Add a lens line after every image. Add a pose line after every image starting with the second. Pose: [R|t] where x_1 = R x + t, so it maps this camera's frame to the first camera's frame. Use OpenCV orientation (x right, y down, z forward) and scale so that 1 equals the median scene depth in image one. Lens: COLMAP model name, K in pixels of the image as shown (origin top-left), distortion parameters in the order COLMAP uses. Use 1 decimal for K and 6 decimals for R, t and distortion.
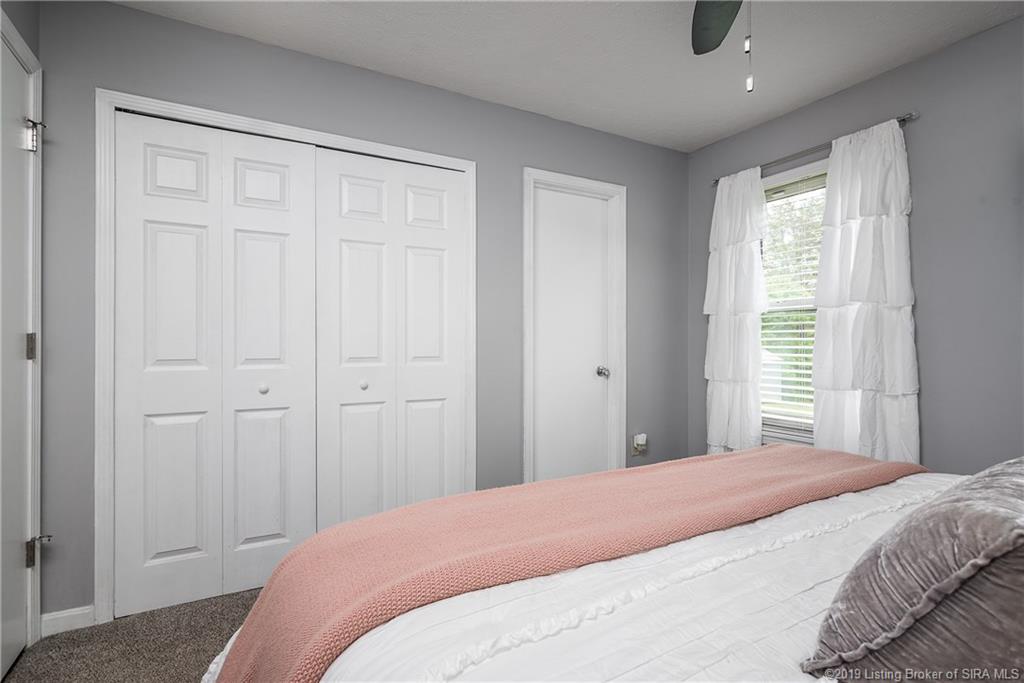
lens RADIAL K [[496.5, 0, 512.0], [0, 496.5, 341.5], [0, 0, 1]] dist [0.002648, 0.000536]
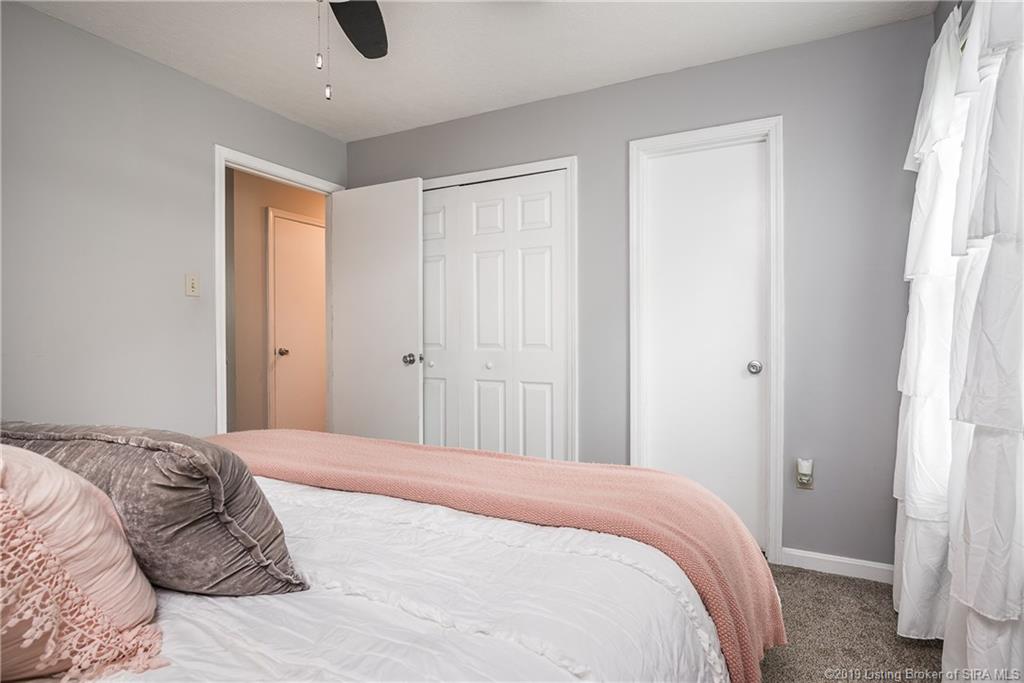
lens RADIAL K [[496.5, 0, 512.0], [0, 496.5, 341.5], [0, 0, 1]] dist [0.002648, 0.000536]
pose [[0.580427, 0.004240, -0.814301, 0.632457], [0.008362, 0.999903, 0.011167, 0.008572], [0.814269, -0.013291, 0.580335, 0.273276]]
